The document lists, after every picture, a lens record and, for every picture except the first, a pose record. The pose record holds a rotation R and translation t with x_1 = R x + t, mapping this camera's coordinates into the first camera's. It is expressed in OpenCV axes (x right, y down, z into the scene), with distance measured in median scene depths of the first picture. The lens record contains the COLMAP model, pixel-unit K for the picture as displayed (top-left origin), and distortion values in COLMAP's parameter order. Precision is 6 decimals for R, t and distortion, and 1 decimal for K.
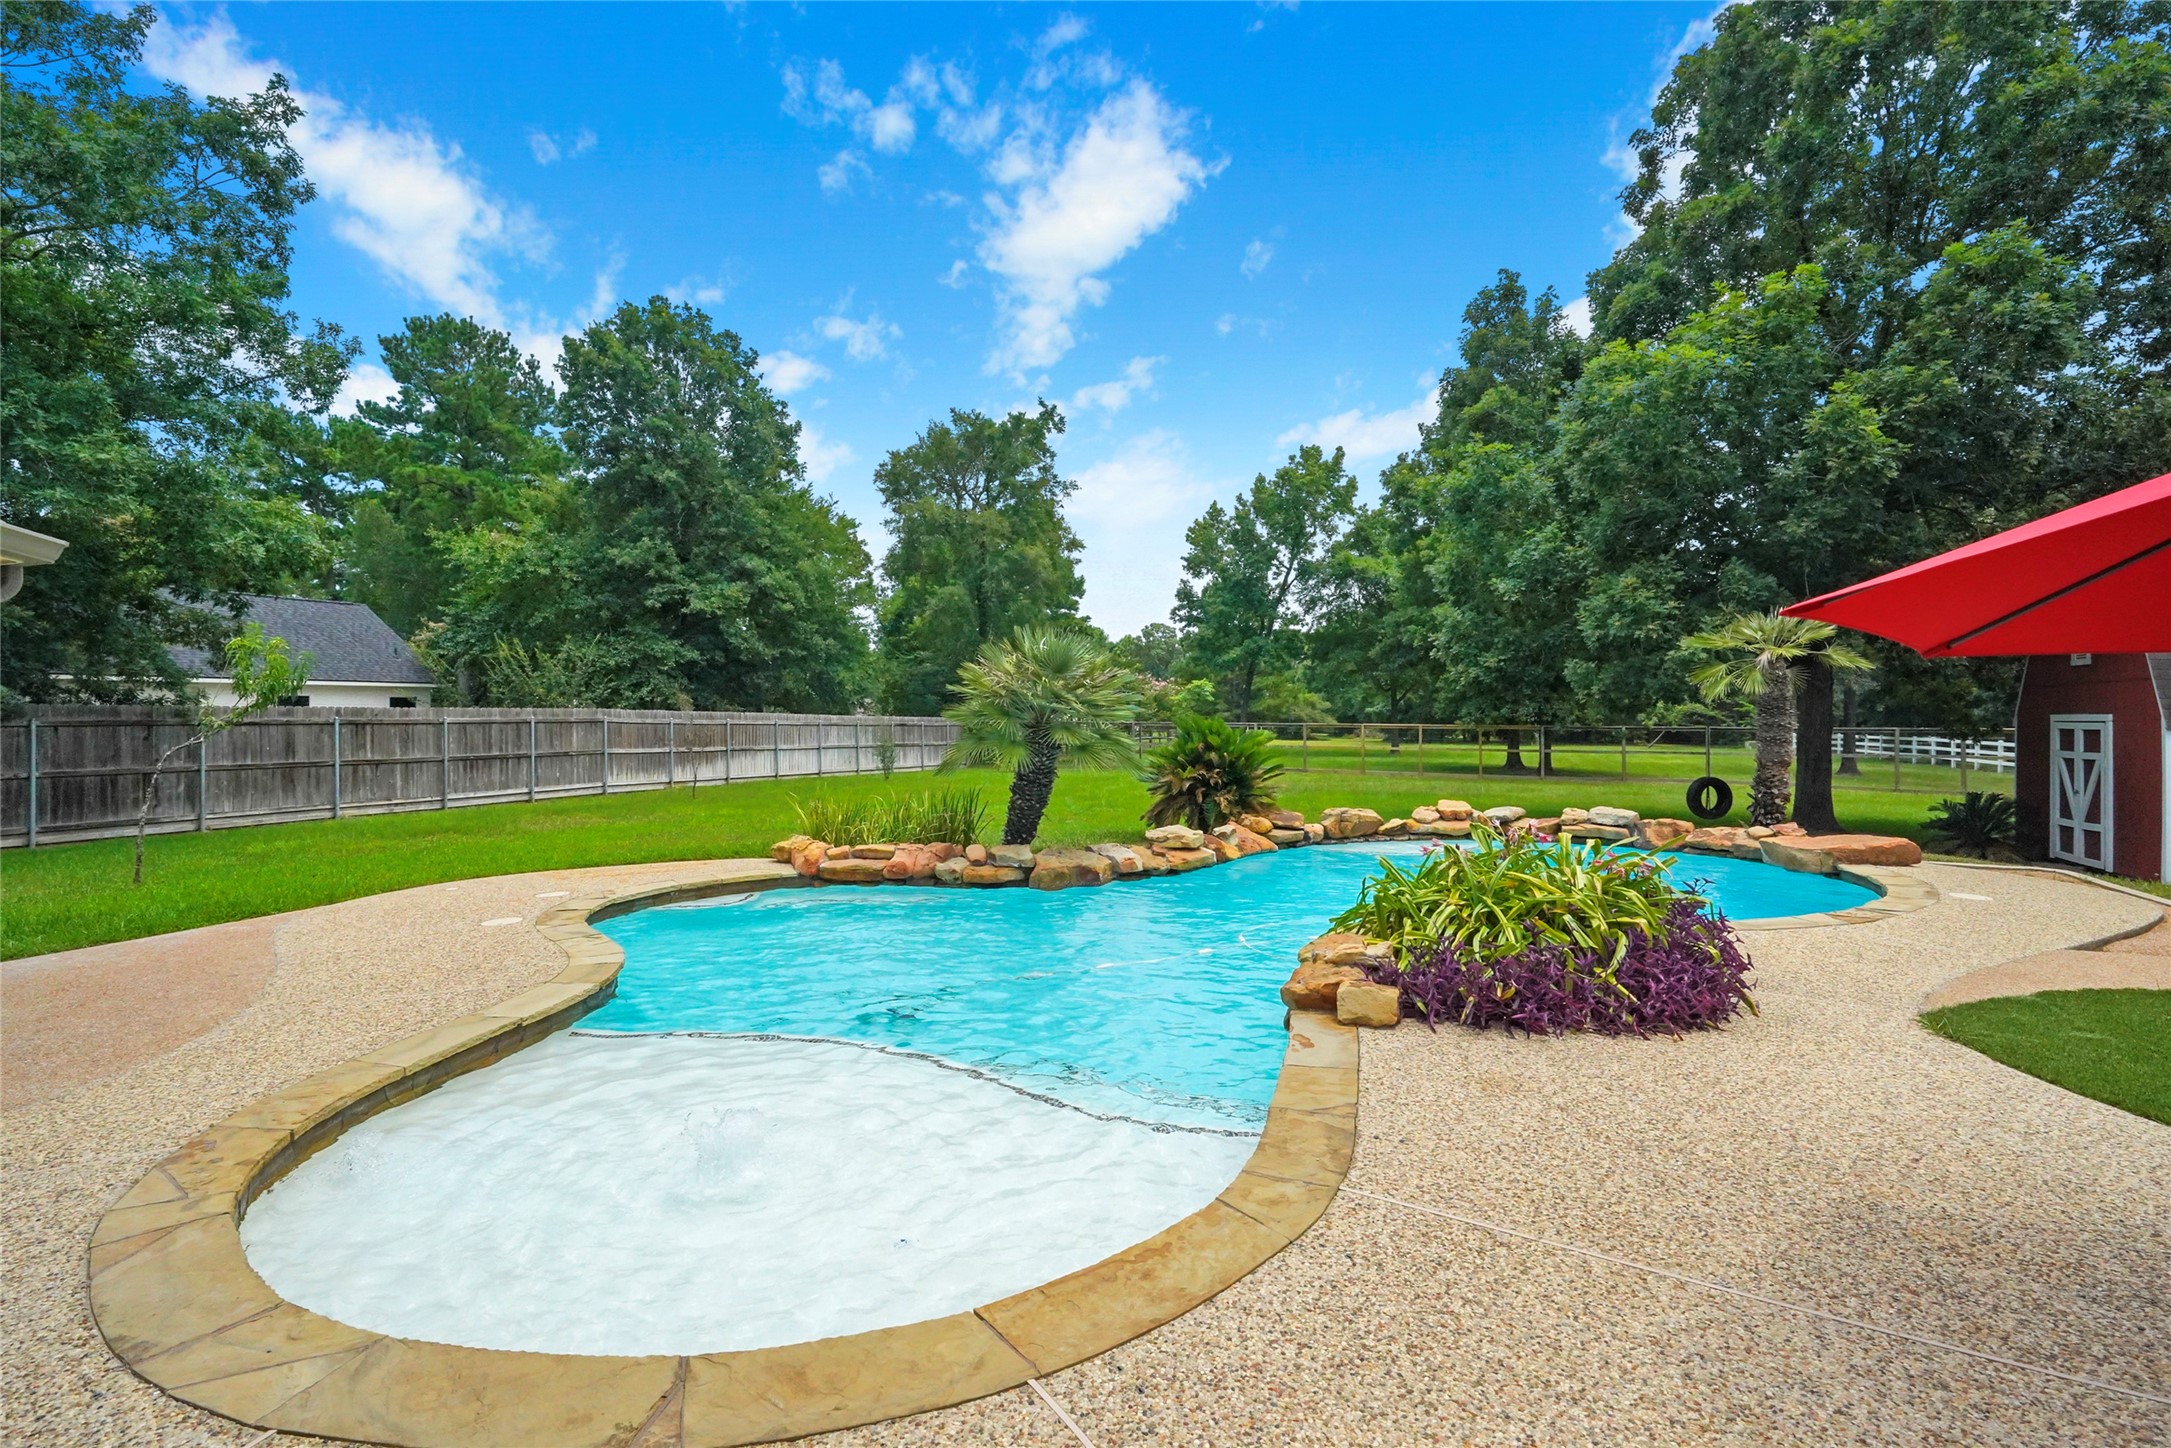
lens RADIAL K [[1013.3, 0, 1087.8], [0, 1013.3, 709.5], [0, 0, 1]] dist [-0.004847, -0.000118]
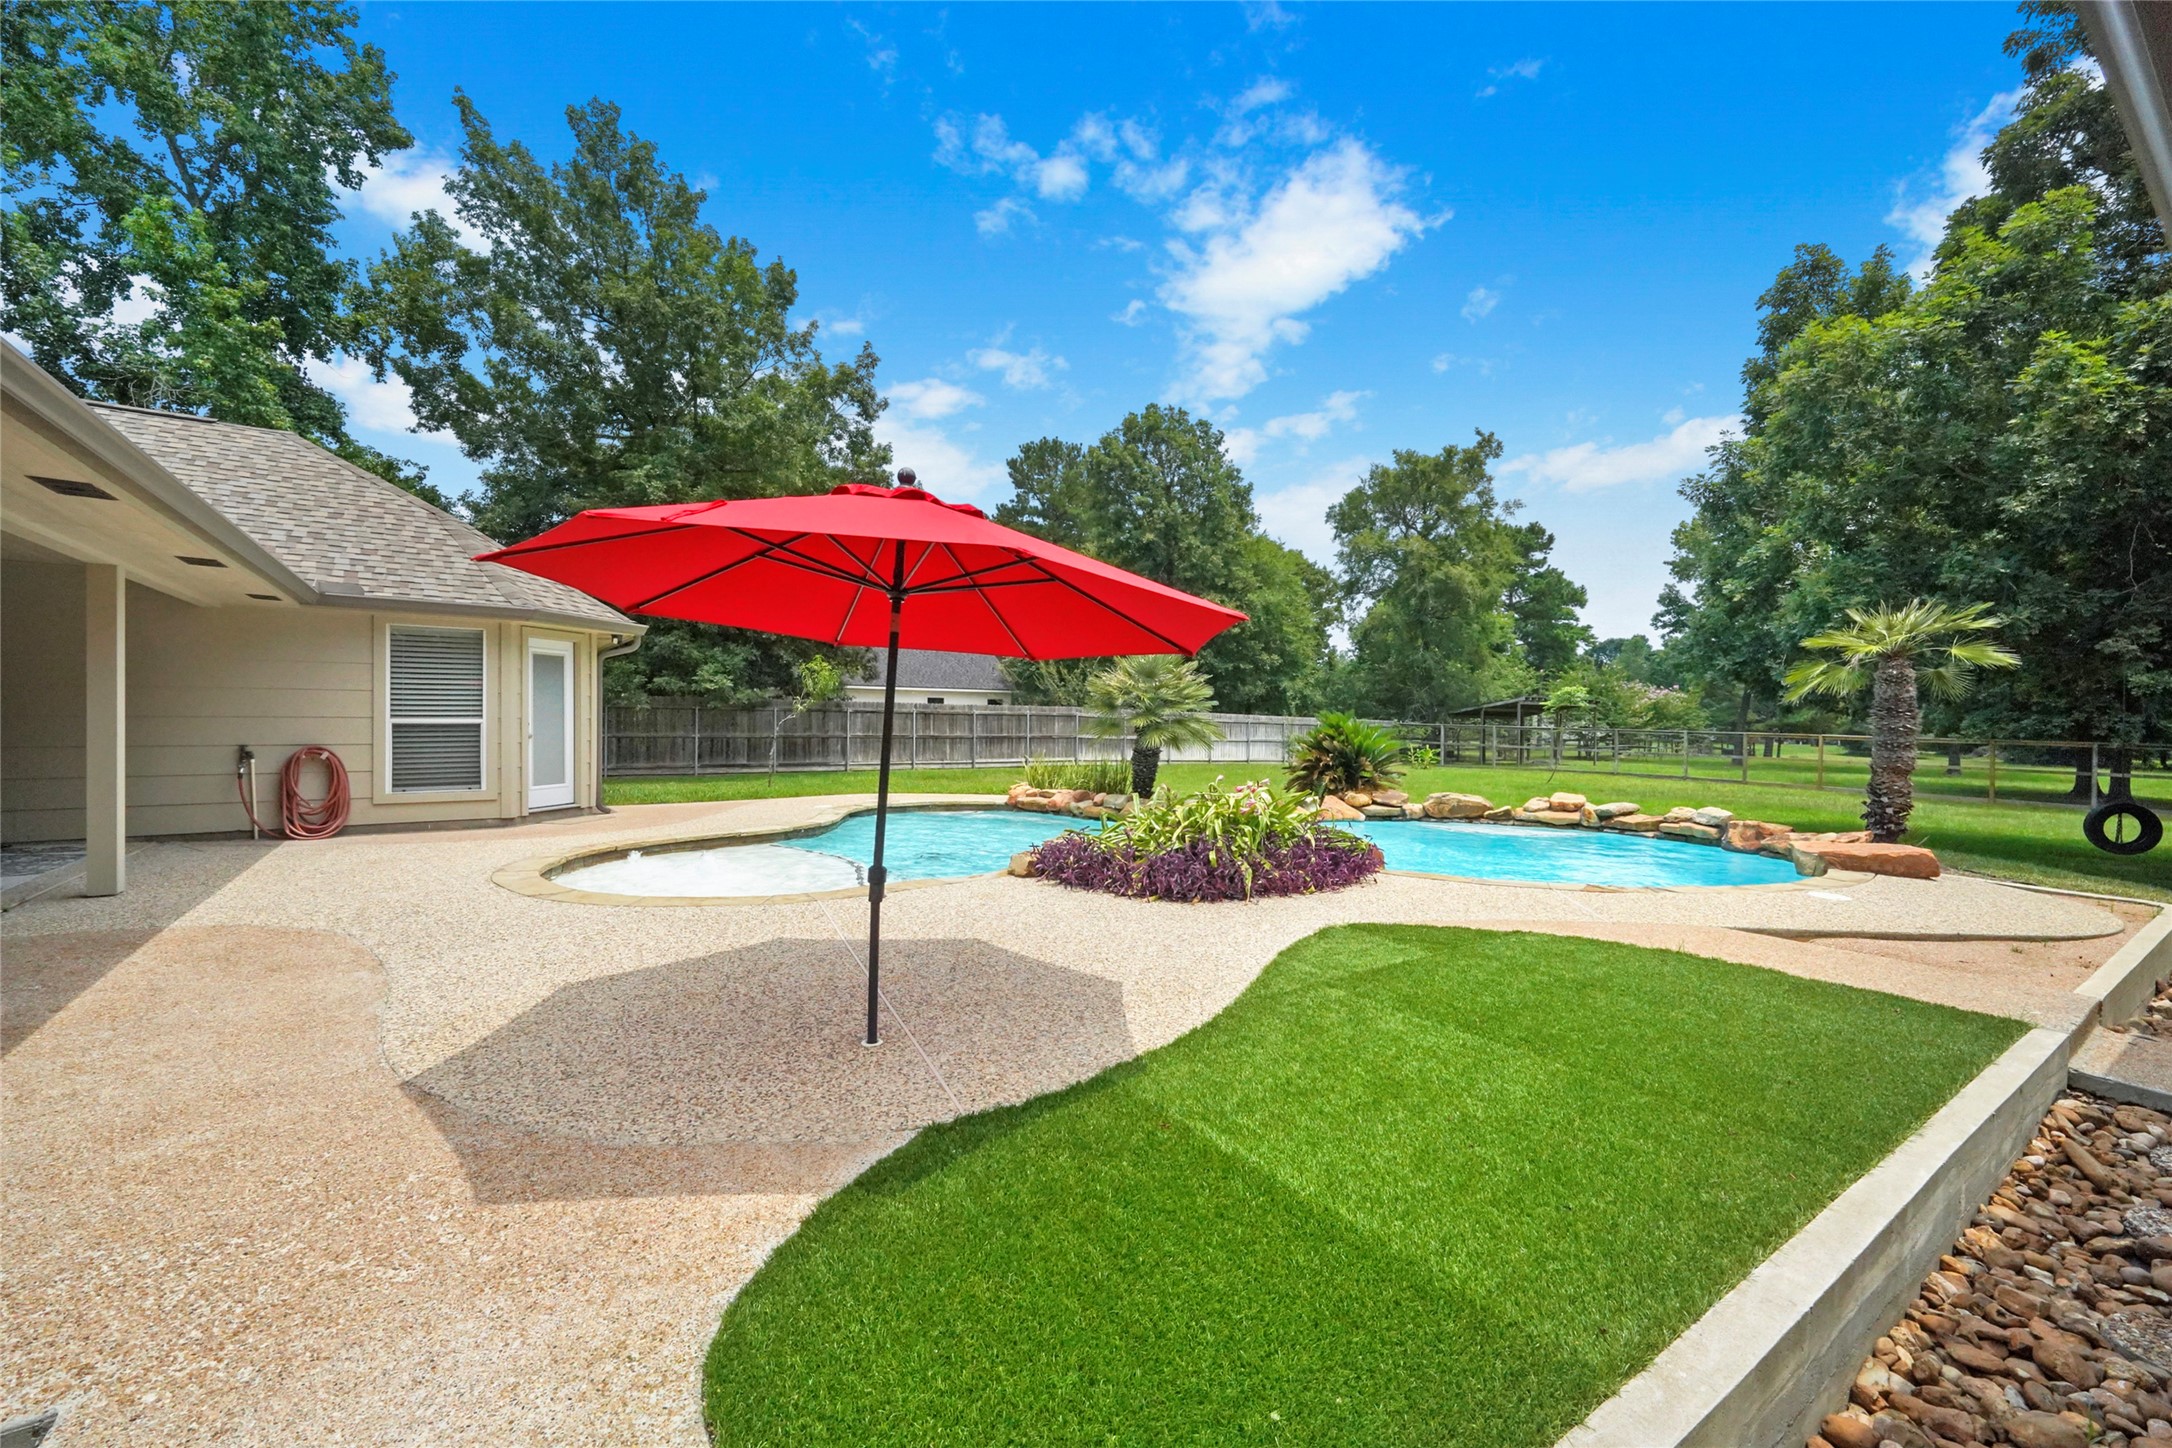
lens RADIAL K [[884.0, 0, 1088.6], [0, 884.0, 732.3], [0, 0, 1]] dist [0.002499, 0.000107]
pose [[0.825263, 0.025868, -0.564155, 0.183310], [-0.015534, 0.999612, 0.023110, 0.004141], [0.564534, -0.010308, 0.825345, -0.027322]]
